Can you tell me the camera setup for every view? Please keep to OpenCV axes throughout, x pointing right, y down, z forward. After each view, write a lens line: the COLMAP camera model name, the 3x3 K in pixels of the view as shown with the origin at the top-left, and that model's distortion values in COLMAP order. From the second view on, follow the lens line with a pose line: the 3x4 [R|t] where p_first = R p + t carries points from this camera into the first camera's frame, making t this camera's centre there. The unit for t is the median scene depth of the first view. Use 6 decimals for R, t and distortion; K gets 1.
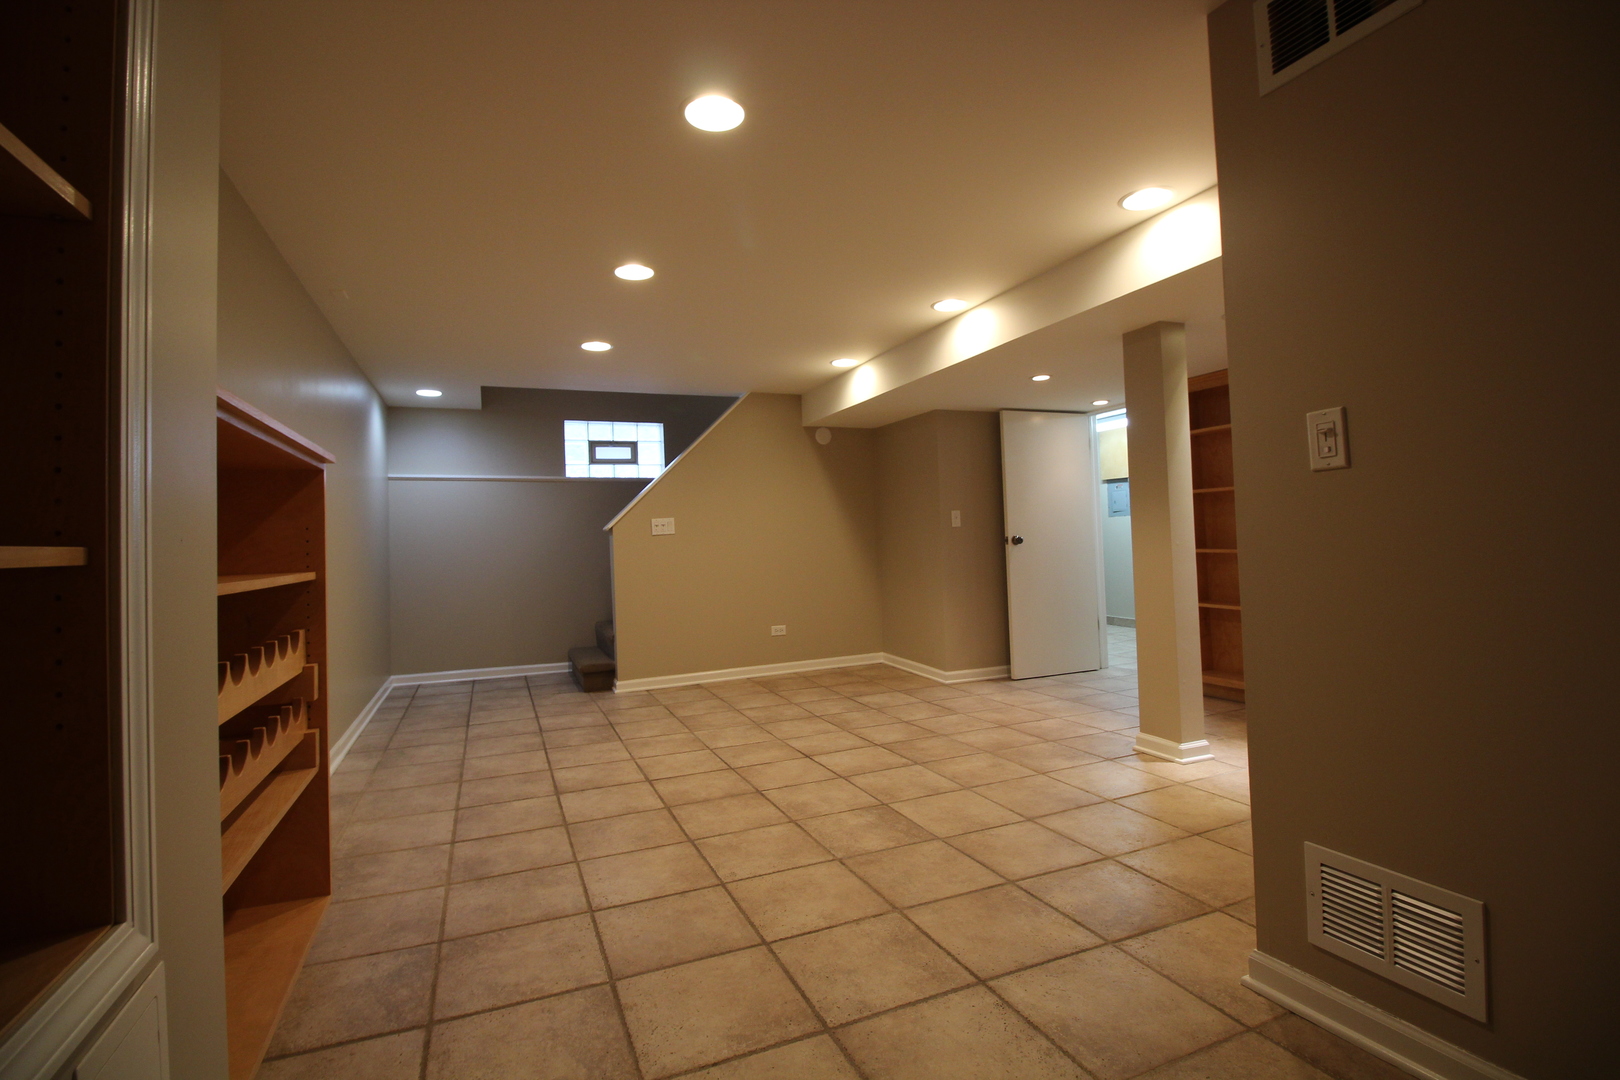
lens RADIAL K [[750.5, 0, 810.6], [0, 750.5, 529.3], [0, 0, 1]] dist [-0.004315, -0.001490]
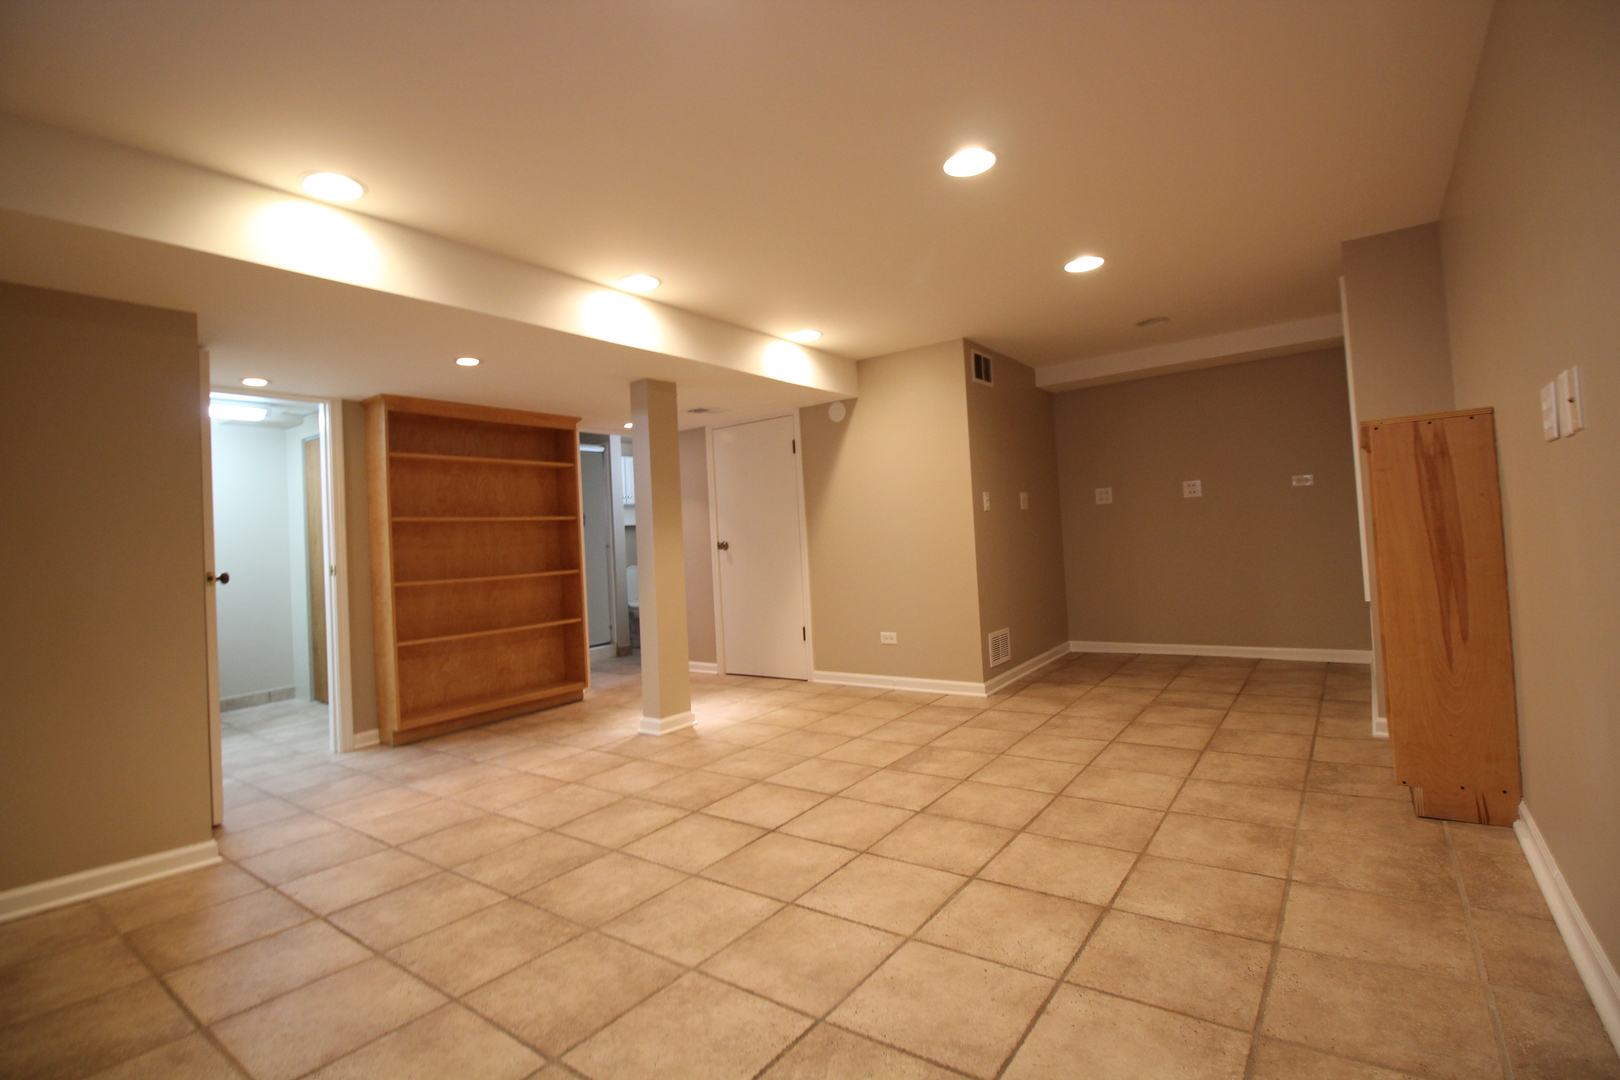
lens RADIAL K [[750.5, 0, 811.1], [0, 750.5, 532.8], [0, 0, 1]] dist [-0.004315, -0.001490]
pose [[-0.504796, 0.067881, 0.860565, -0.850062], [0.059194, 0.997279, -0.043943, 0.056557], [-0.861206, 0.028758, -0.507441, 1.671289]]
